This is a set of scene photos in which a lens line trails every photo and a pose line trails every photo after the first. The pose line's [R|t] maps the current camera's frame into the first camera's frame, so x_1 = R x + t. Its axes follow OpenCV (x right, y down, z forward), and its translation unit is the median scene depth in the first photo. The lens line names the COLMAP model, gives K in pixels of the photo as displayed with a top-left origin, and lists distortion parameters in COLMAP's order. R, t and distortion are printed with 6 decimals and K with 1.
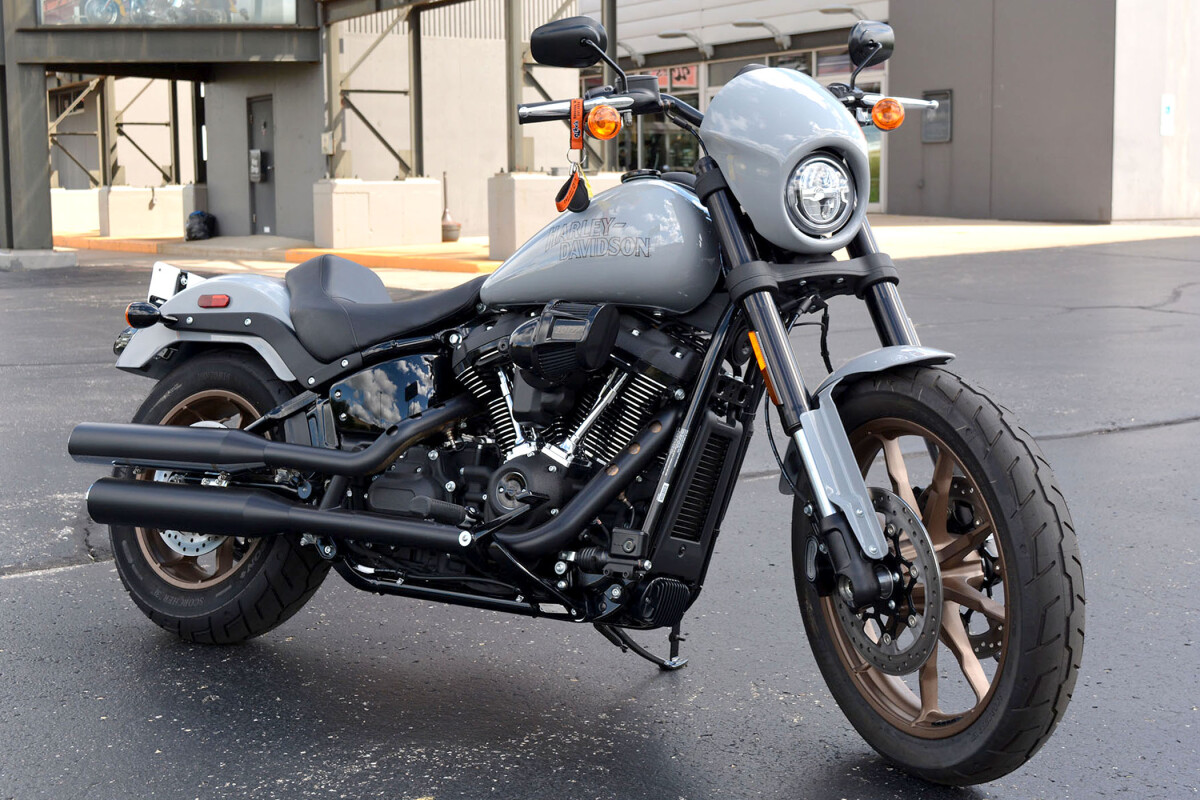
lens RADIAL K [[1565.3, 0, 600.0], [0, 1565.3, 400.0], [0, 0, 1]] dist [-0.032348, -0.048675]
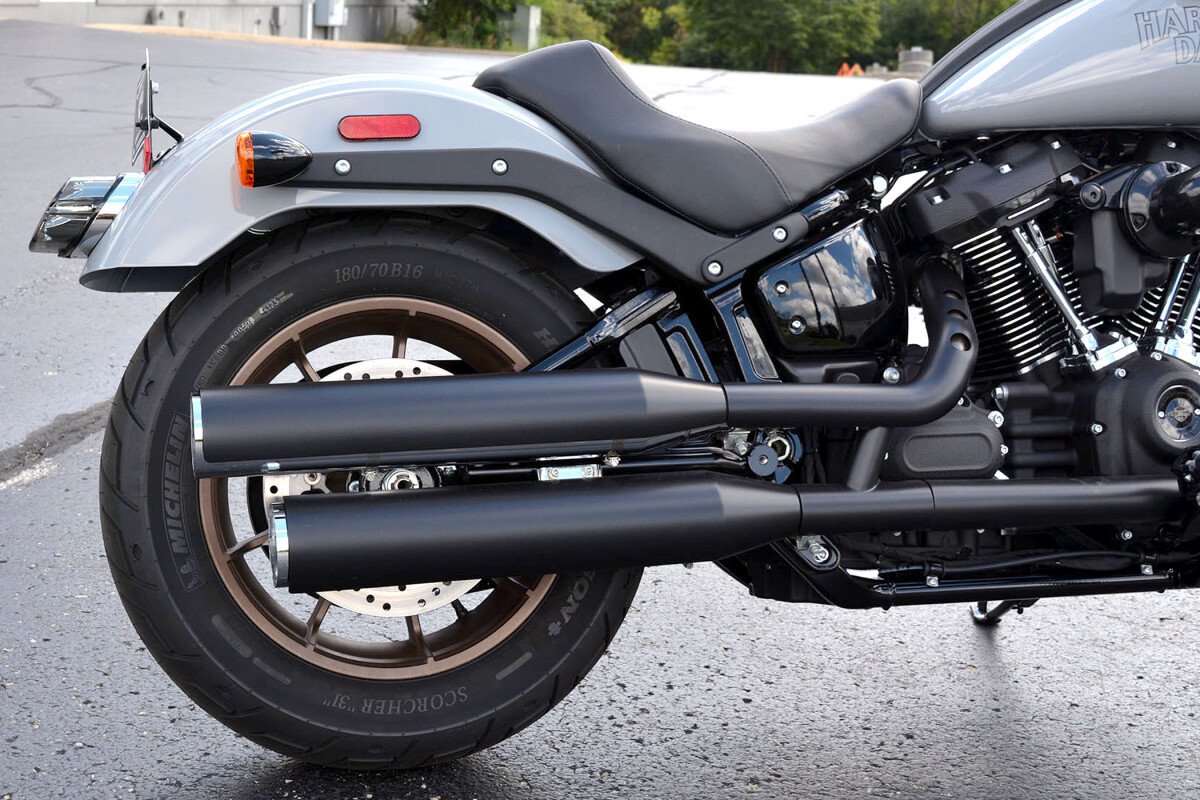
lens RADIAL K [[1680.6, 0, 448.9], [0, 1680.6, 397.2], [0, 0, 1]] dist [-0.034184, -0.043508]
pose [[0.711960, -0.128630, 0.690338, -0.720601], [0.048588, 0.989748, 0.134308, -0.055807], [-0.700537, -0.062080, 0.710911, 0.670636]]
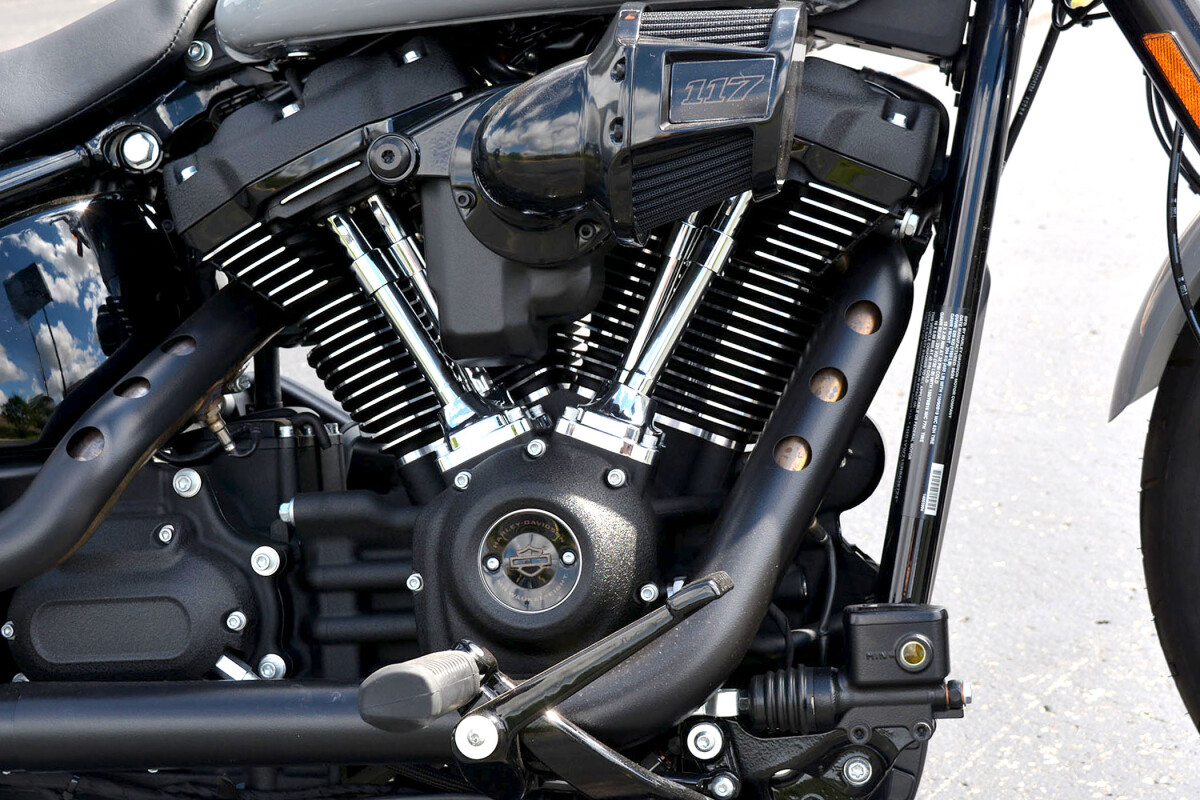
lens RADIAL K [[2081.1, 0, 633.7], [0, 2081.1, 417.8], [0, 0, 1]] dist [0.020756, -0.087252]
pose [[0.892938, -0.187842, 0.409116, -0.209556], [0.124428, 0.976366, 0.176713, -0.051587], [-0.432641, -0.106888, 0.895208, 0.534105]]
